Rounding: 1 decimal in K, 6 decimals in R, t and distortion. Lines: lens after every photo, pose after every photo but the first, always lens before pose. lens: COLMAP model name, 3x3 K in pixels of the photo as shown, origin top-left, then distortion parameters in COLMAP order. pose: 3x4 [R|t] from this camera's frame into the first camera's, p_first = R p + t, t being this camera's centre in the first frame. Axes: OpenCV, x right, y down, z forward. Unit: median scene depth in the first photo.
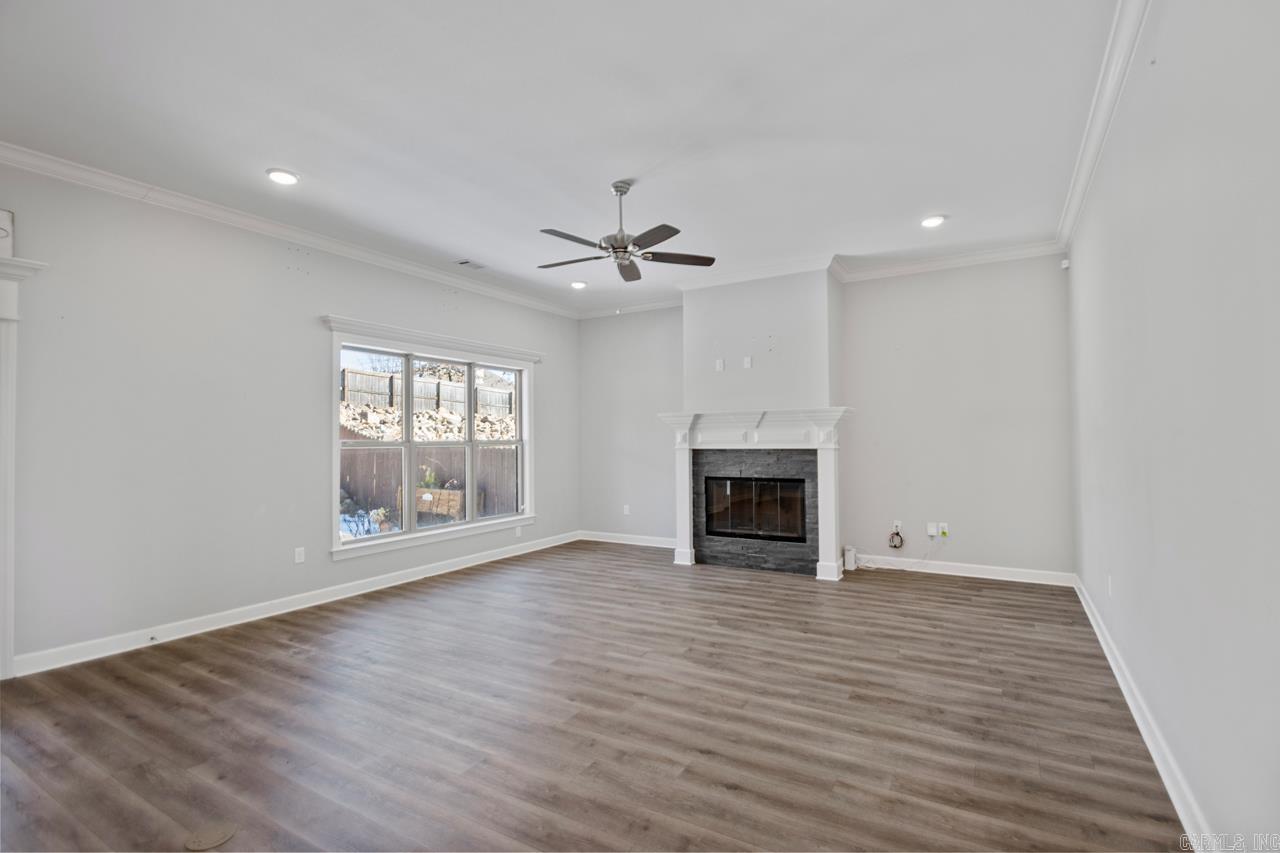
lens RADIAL K [[611.3, 0, 640.1], [0, 611.3, 430.1], [0, 0, 1]] dist [0.014522, -0.016683]
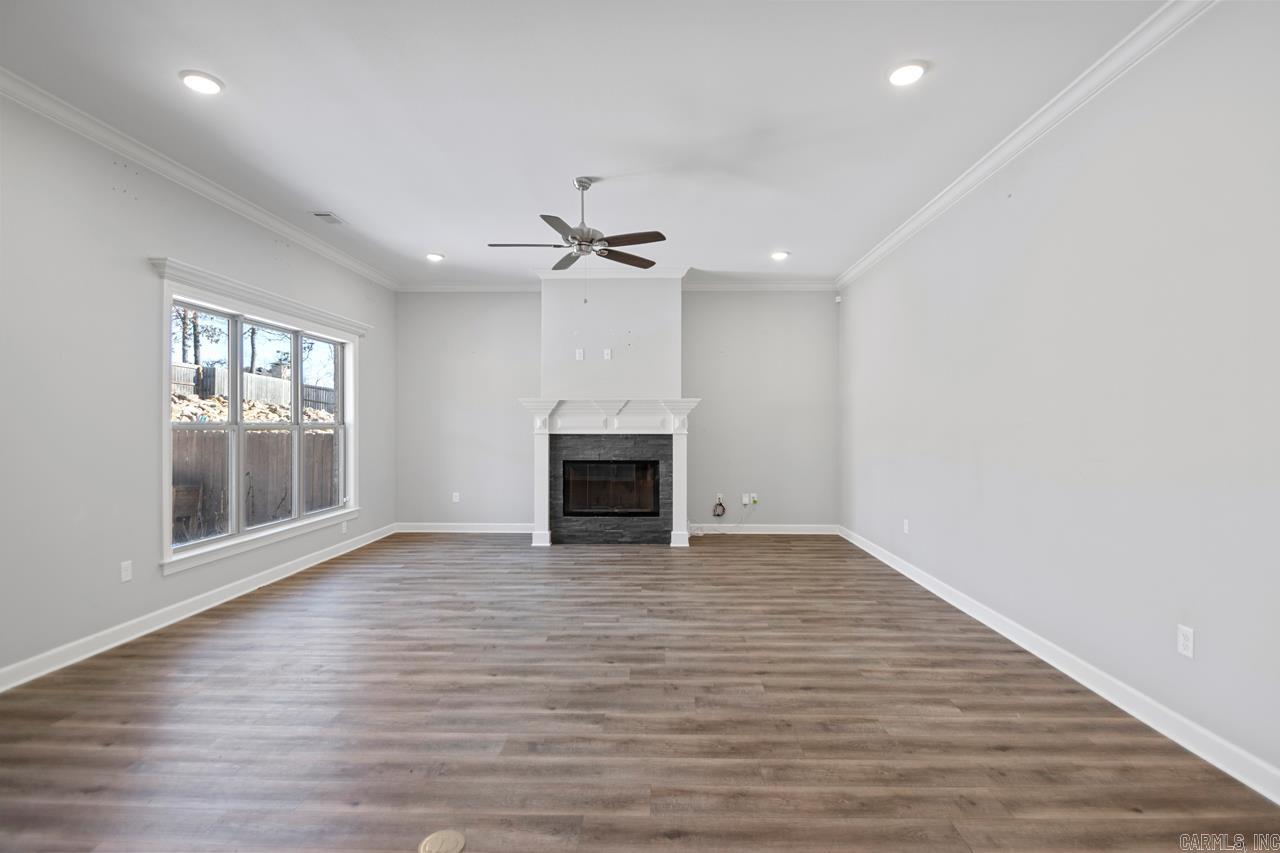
lens RADIAL K [[611.3, 0, 665.6], [0, 611.3, 433.3], [0, 0, 1]] dist [0.014522, -0.016683]
pose [[0.863713, 0.004140, 0.503966, -0.329057], [-0.017695, 0.999599, 0.022114, 0.004148], [-0.503673, -0.028017, 0.863440, 0.012590]]
